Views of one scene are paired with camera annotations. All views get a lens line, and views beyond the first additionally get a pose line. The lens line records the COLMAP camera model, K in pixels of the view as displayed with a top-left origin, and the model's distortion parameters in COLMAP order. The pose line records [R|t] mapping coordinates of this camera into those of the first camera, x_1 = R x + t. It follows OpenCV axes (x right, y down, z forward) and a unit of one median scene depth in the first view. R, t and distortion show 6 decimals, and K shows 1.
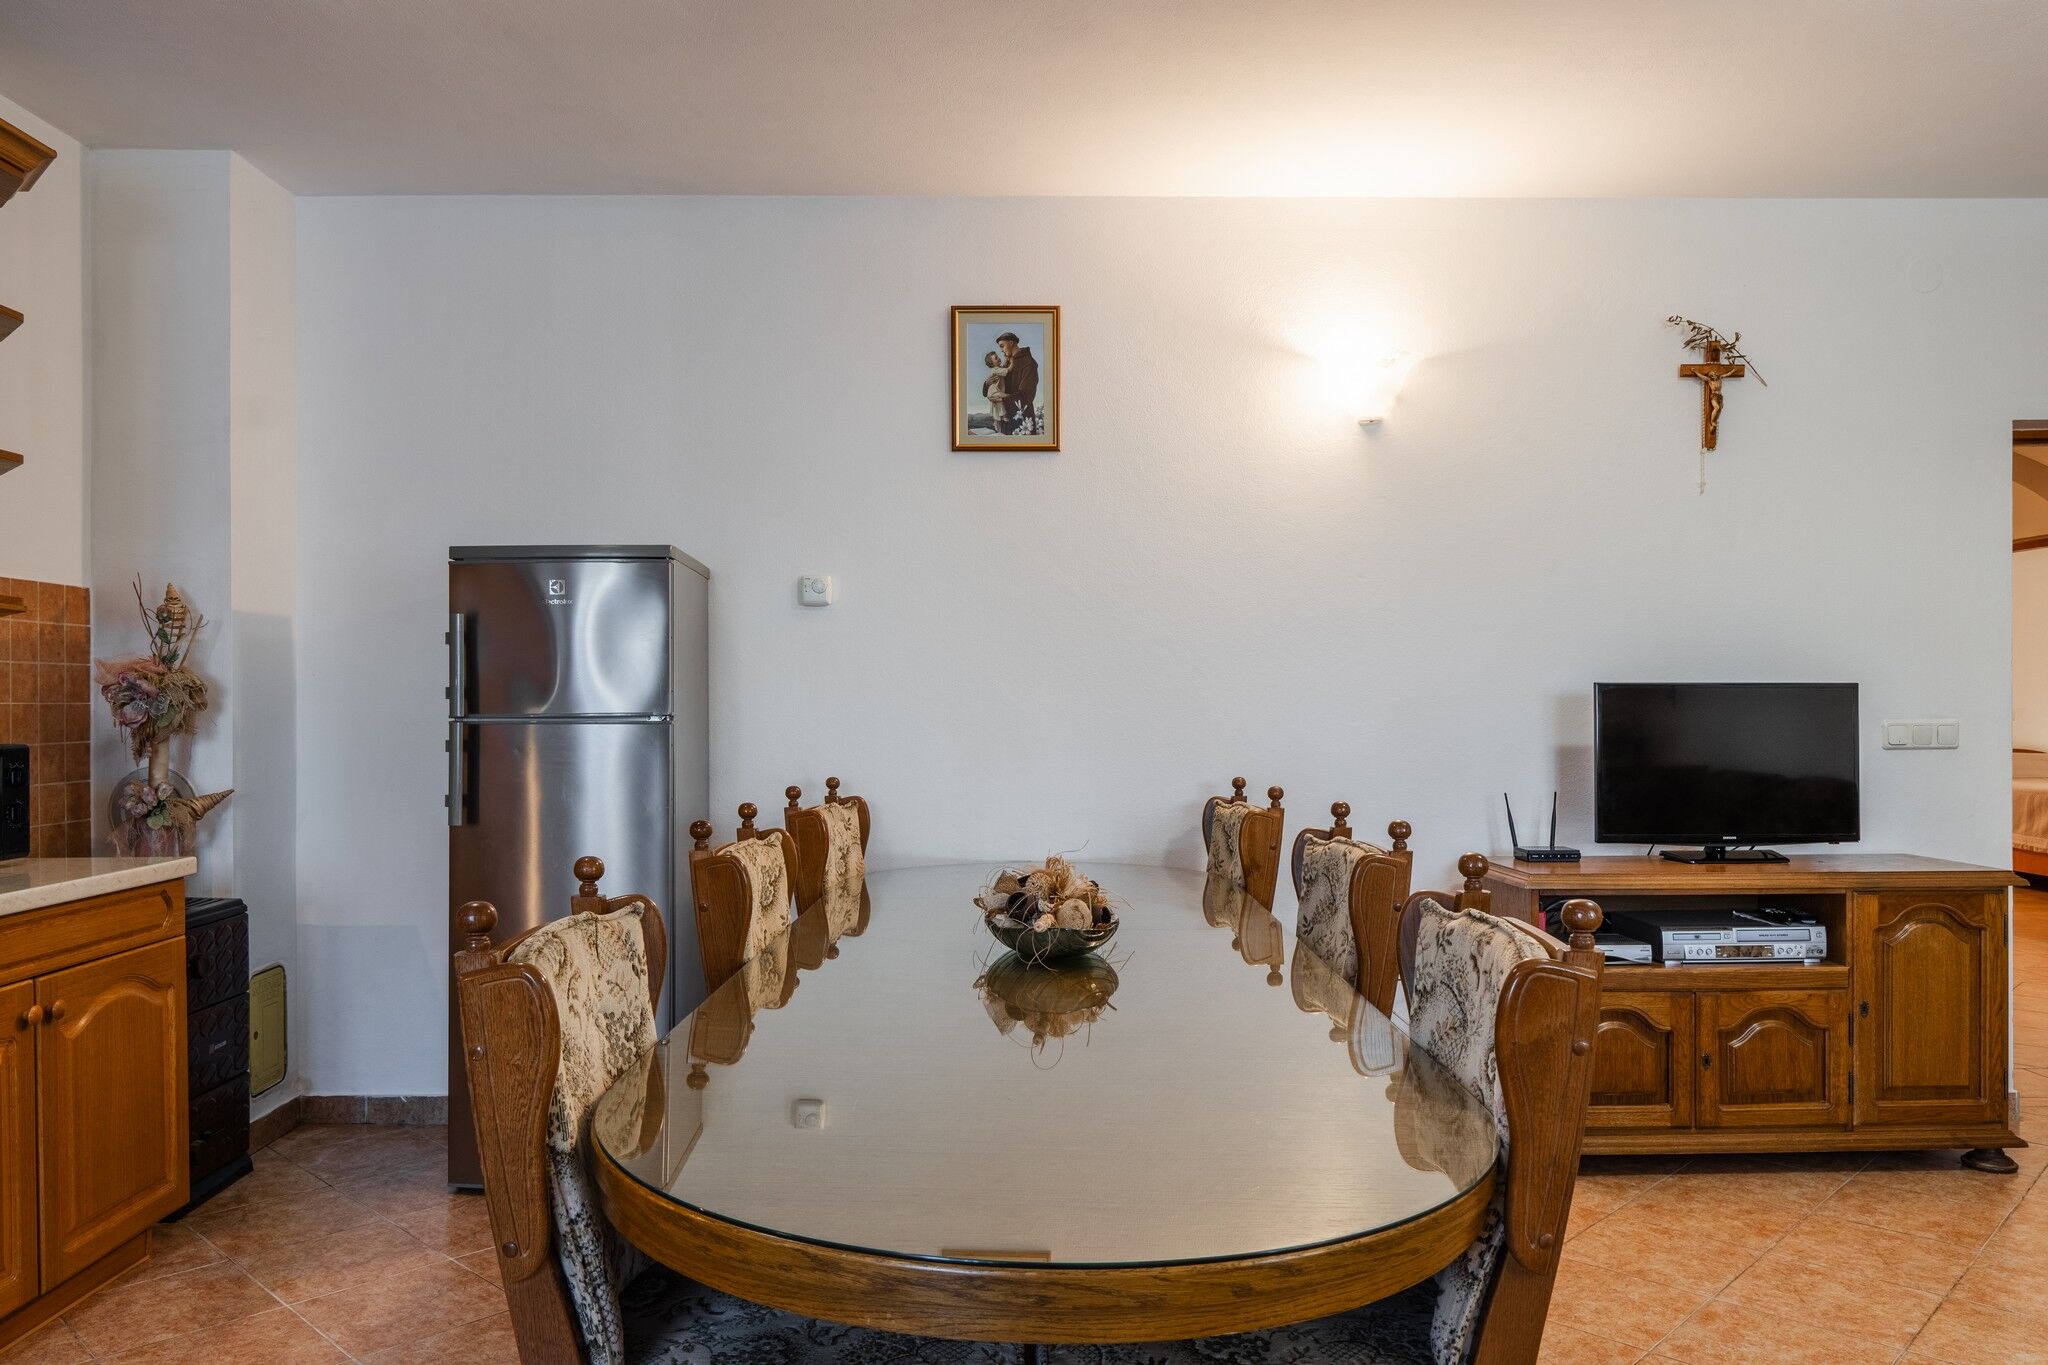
lens RADIAL K [[1436.5, 0, 1001.4], [0, 1436.5, 697.2], [0, 0, 1]] dist [0.002677, -0.004744]
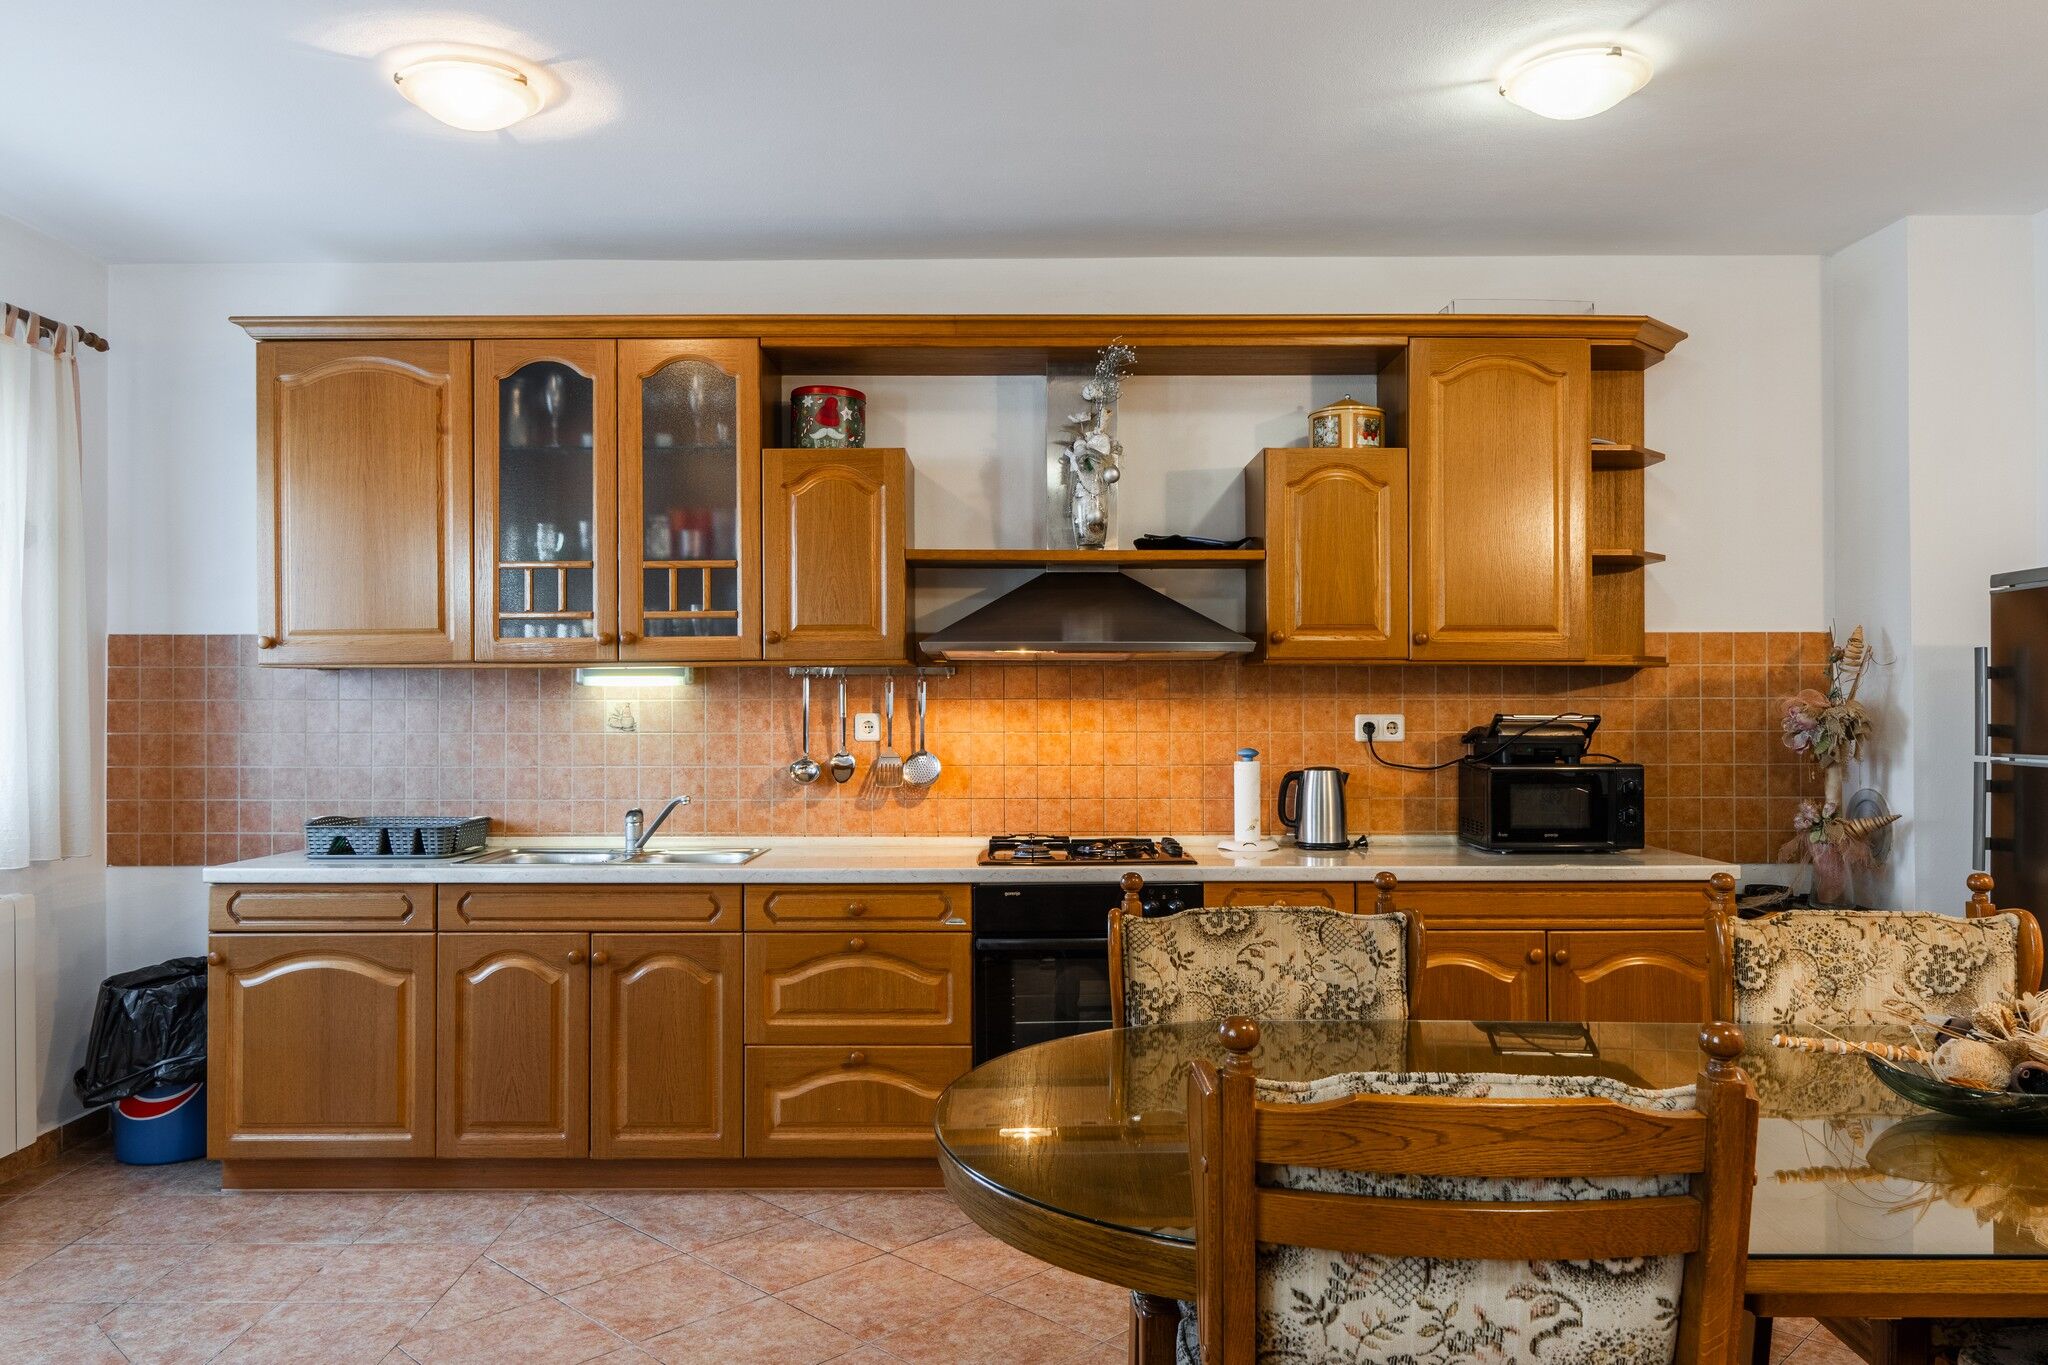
lens RADIAL K [[1445.0, 0, 1031.7], [0, 1445.0, 684.3], [0, 0, 1]] dist [-0.001482, -0.002313]
pose [[-0.000374, -0.009013, -0.999959, 0.546639], [0.005795, 0.999943, -0.009015, -0.027025], [0.999983, -0.005798, -0.000322, 0.356070]]
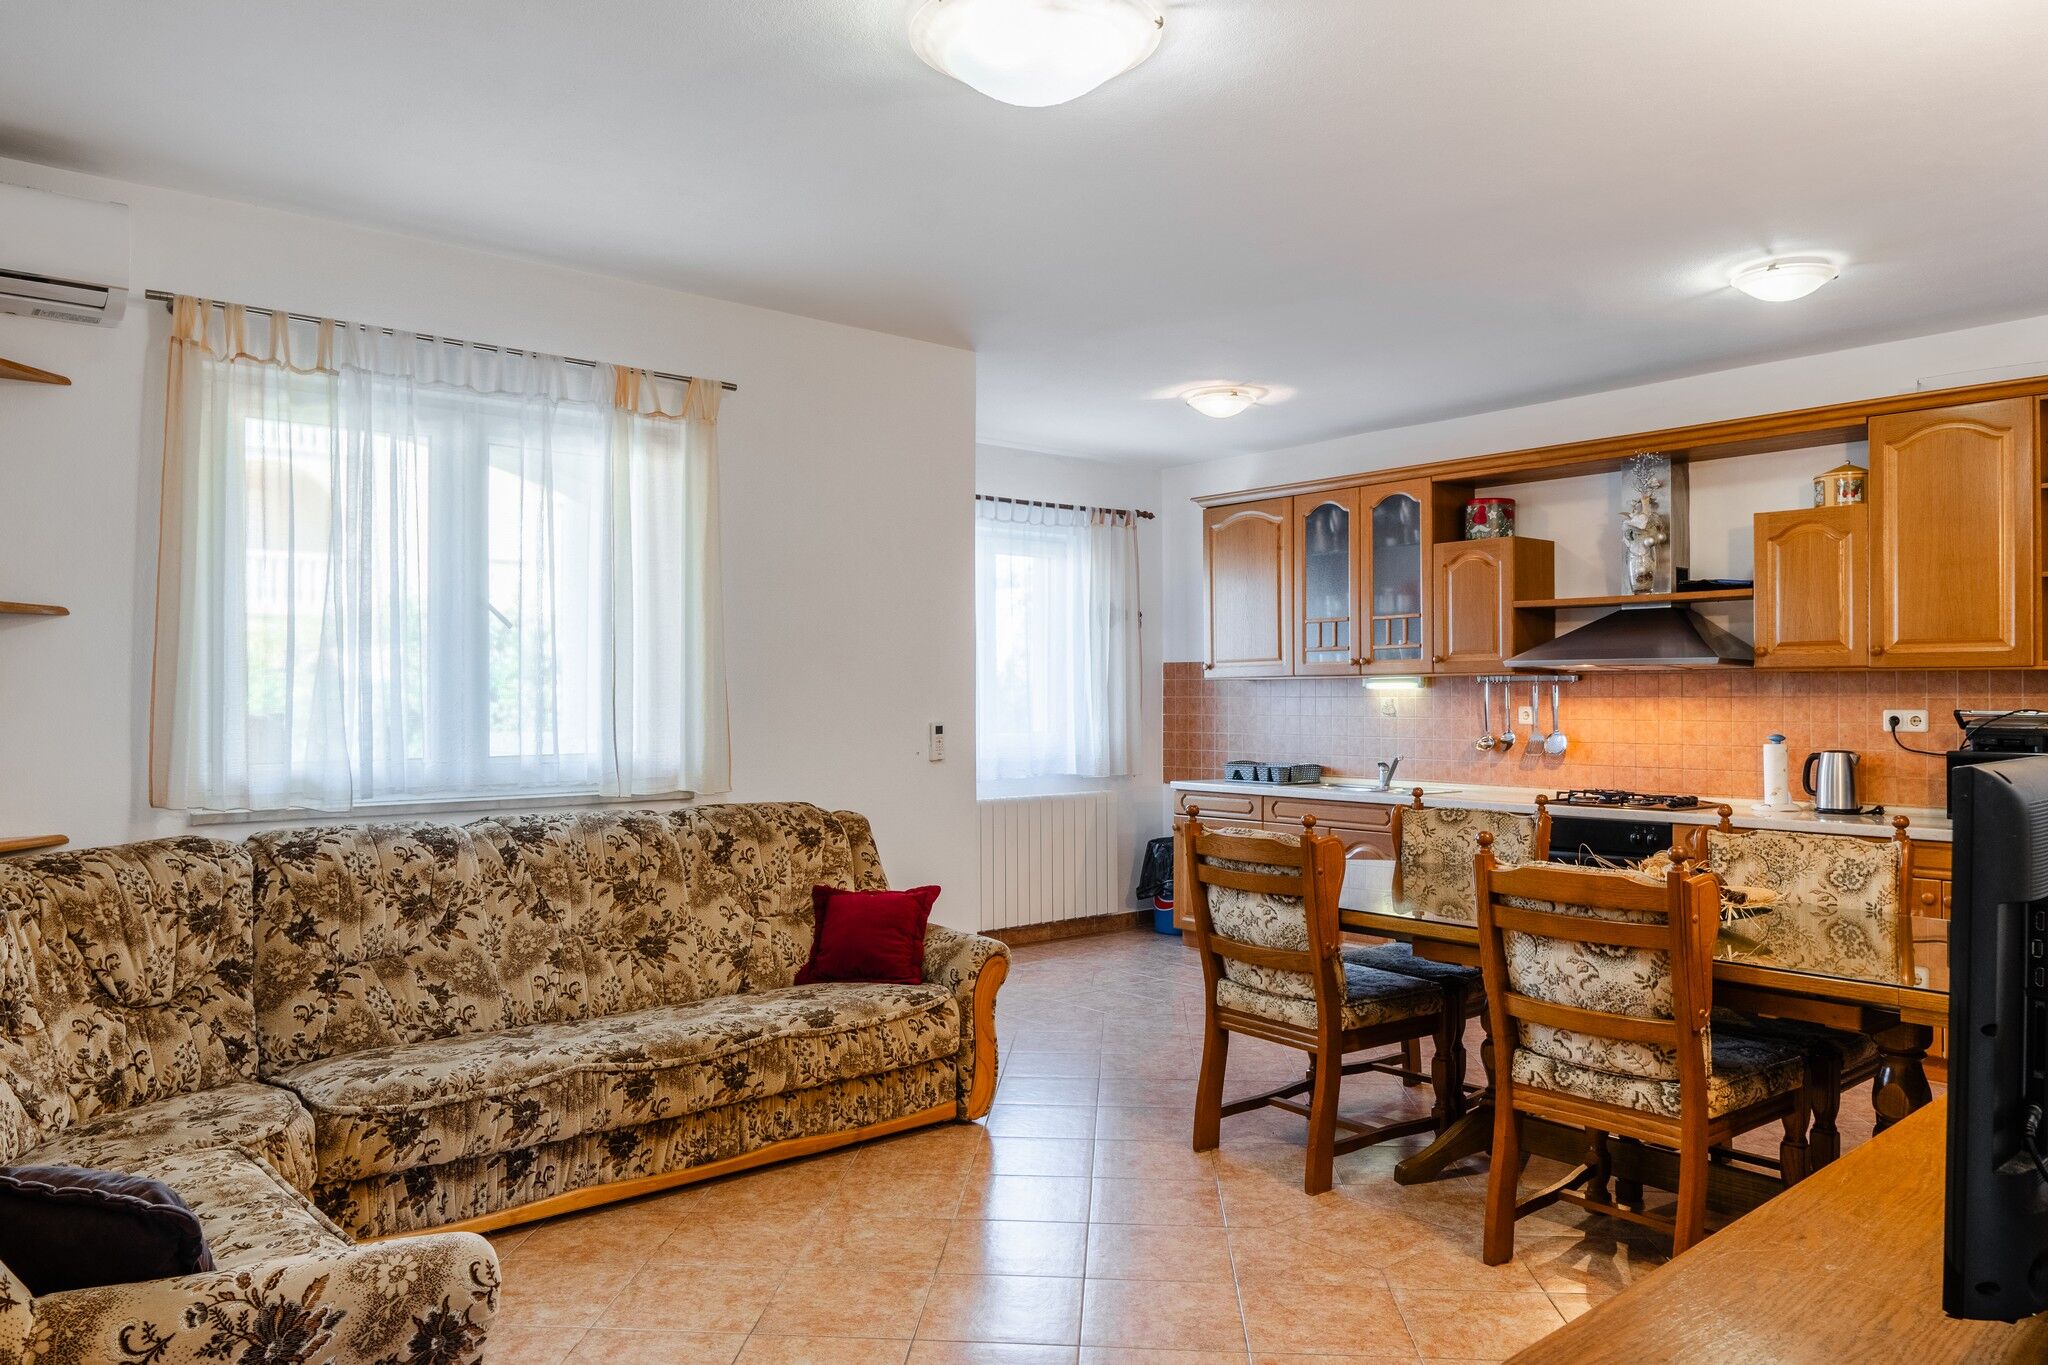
lens RADIAL K [[1437.4, 0, 1008.8], [0, 1437.4, 685.6], [0, 0, 1]] dist [0.002986, -0.005272]
pose [[-0.768460, -0.002624, -0.639892, 0.998844], [0.004474, 0.999945, -0.009474, -0.026421], [0.639882, -0.010144, -0.768406, 1.182976]]
